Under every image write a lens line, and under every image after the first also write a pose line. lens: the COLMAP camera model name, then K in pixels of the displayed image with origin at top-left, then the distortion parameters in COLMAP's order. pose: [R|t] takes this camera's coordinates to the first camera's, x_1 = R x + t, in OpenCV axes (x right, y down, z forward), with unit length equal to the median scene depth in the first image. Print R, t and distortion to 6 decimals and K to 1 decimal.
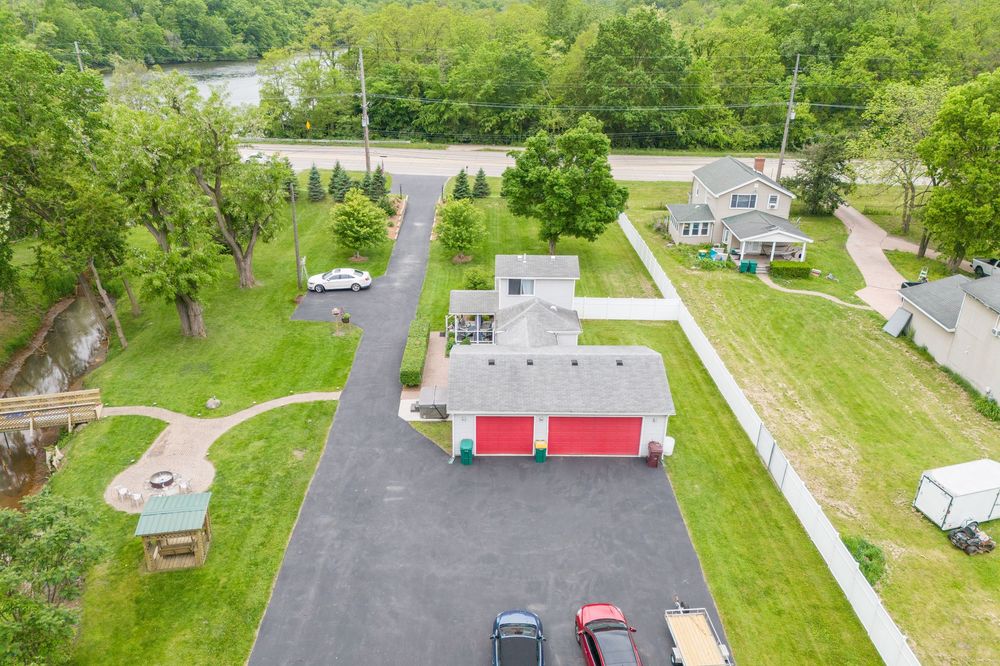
lens RADIAL K [[735.2, 0, 500.0], [0, 735.2, 333.0], [0, 0, 1]] dist [0.058643, -0.035942]
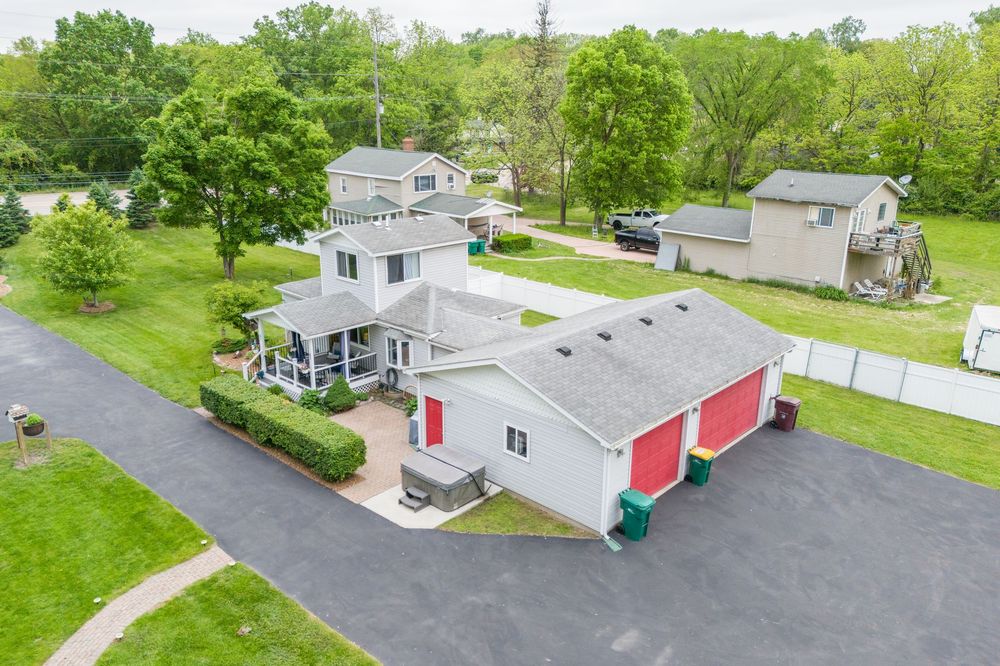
lens RADIAL K [[735.2, 0, 500.0], [0, 735.2, 333.0], [0, 0, 1]] dist [0.058643, -0.035942]
pose [[0.685414, -0.219532, 0.694272, -0.344507], [0.295001, 0.955435, 0.010876, 0.005595], [-0.665719, 0.197356, 0.719631, 0.517664]]
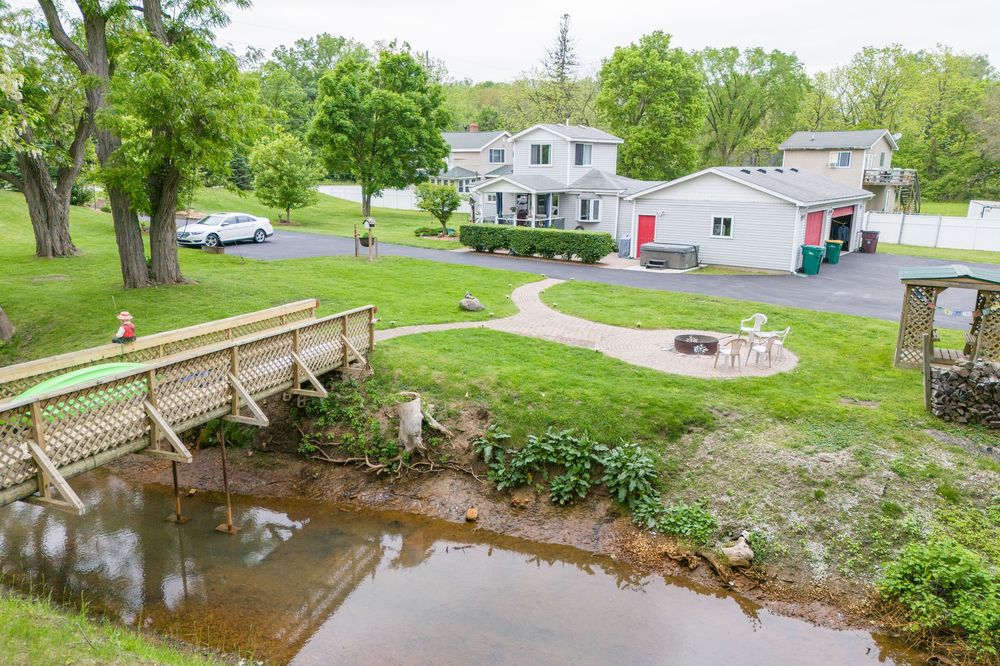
lens RADIAL K [[735.2, 0, 500.0], [0, 735.2, 333.0], [0, 0, 1]] dist [0.058643, -0.035942]
pose [[0.623500, -0.182754, 0.760164, -0.686667], [0.316745, 0.947974, -0.031893, 0.122467], [-0.714787, 0.260664, 0.648948, 0.576321]]
